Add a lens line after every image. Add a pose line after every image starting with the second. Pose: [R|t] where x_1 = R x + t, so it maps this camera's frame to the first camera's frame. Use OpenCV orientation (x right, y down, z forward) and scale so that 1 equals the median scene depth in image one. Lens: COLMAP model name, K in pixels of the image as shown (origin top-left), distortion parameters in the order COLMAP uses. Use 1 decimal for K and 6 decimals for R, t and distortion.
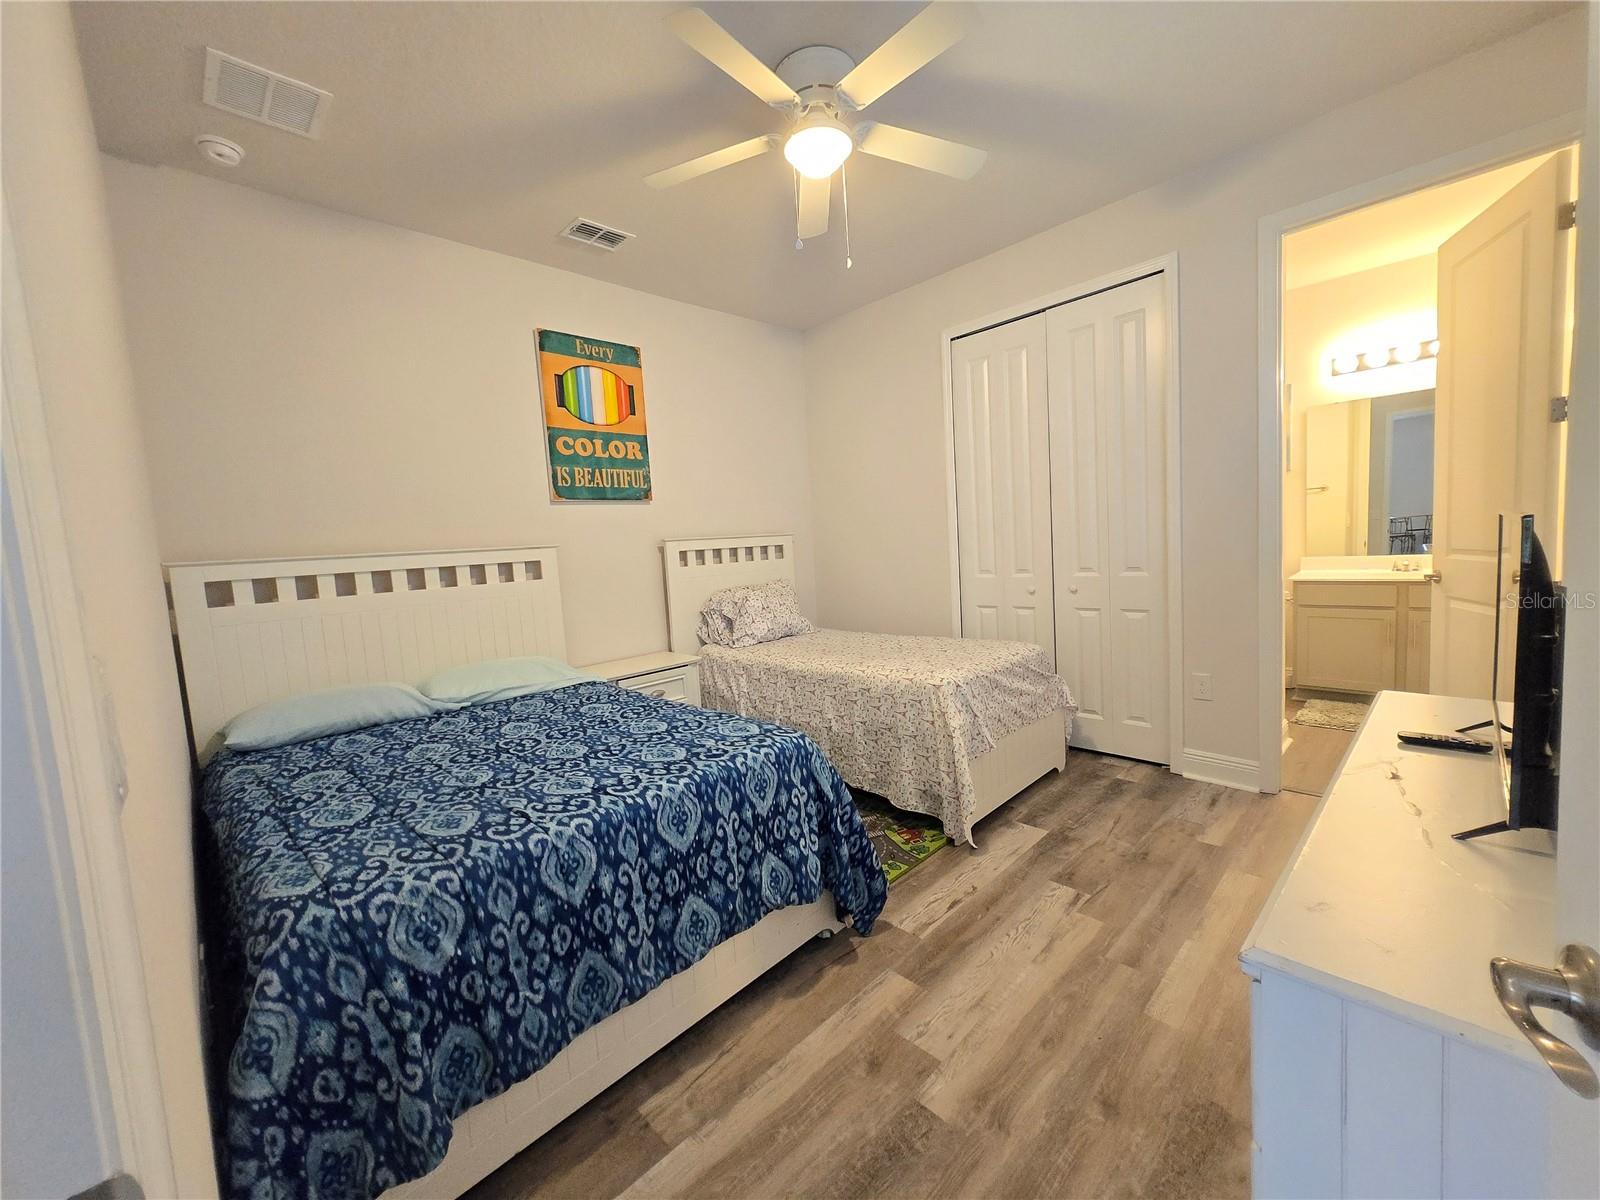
lens RADIAL K [[623.4, 0, 812.4], [0, 623.4, 593.4], [0, 0, 1]] dist [0.006905, -0.001220]
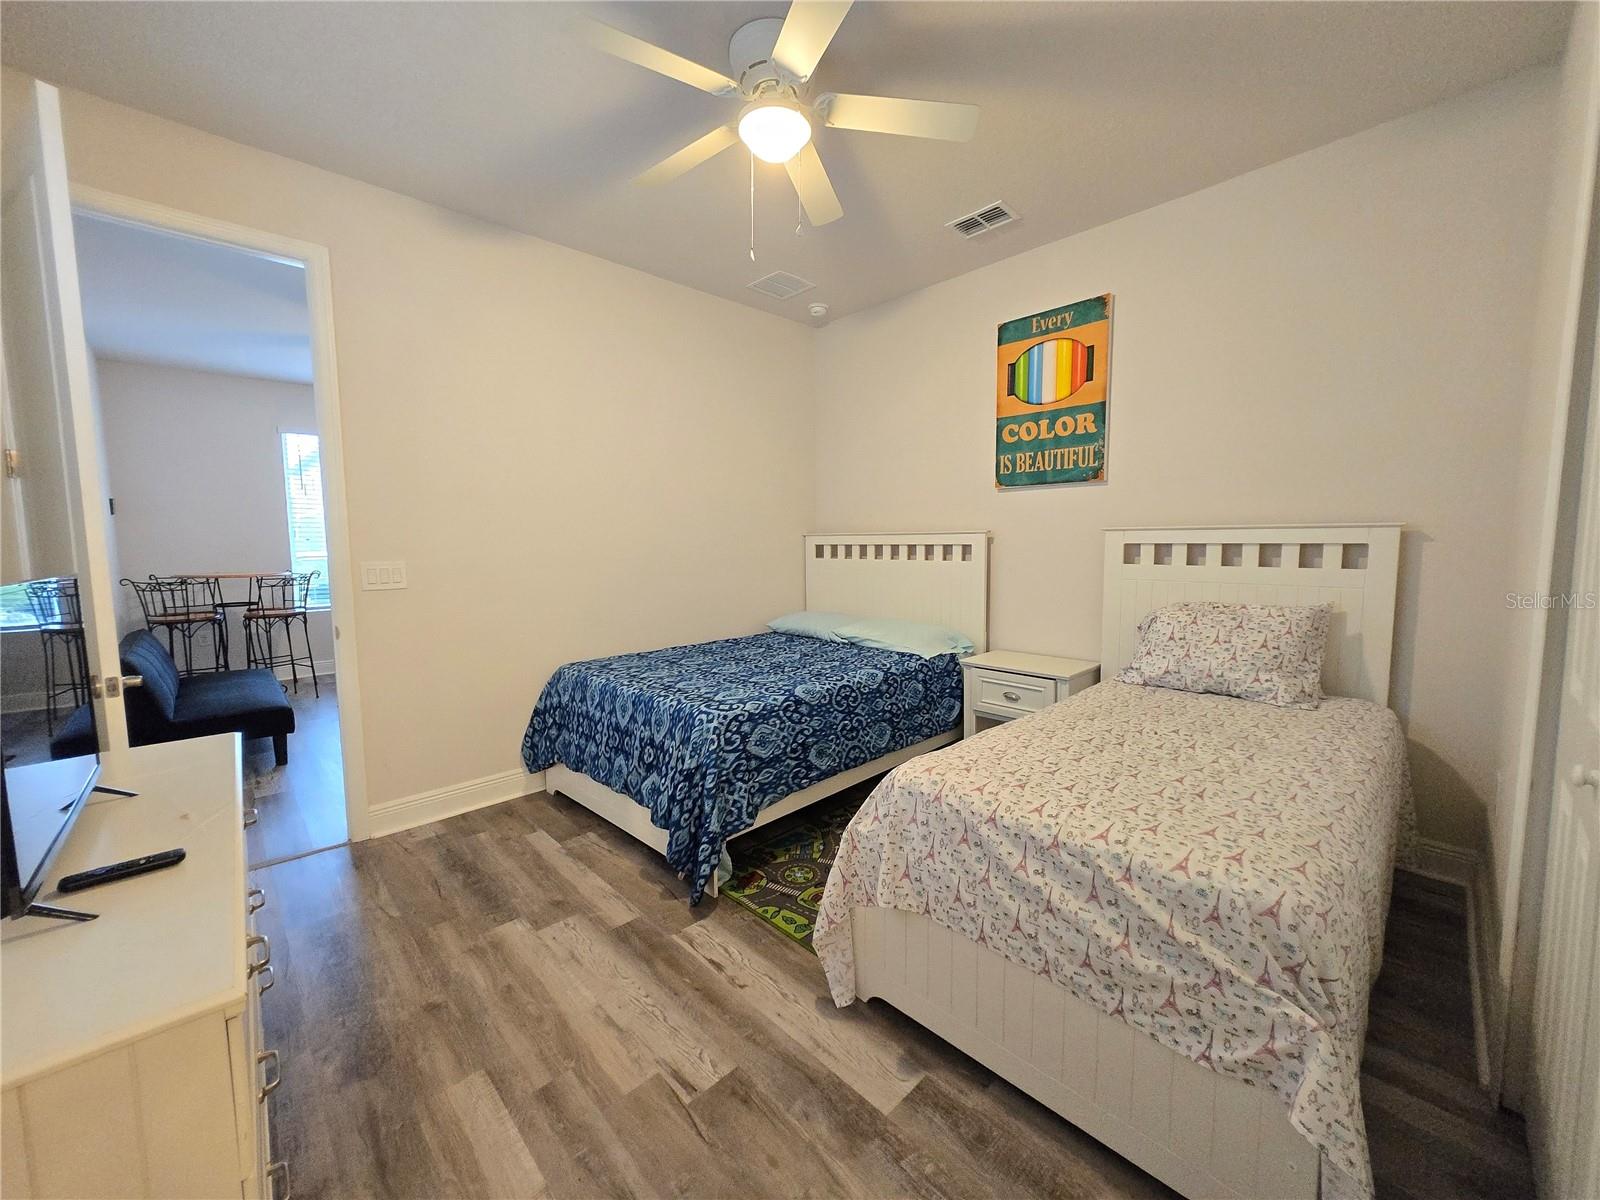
lens RADIAL K [[623.4, 0, 812.4], [0, 623.4, 593.4], [0, 0, 1]] dist [0.006905, -0.001220]
pose [[-0.009615, 0.150706, -0.988532, 0.646505], [-0.072477, 0.985872, 0.151006, -0.108392], [0.997324, 0.073098, 0.001443, 0.688045]]
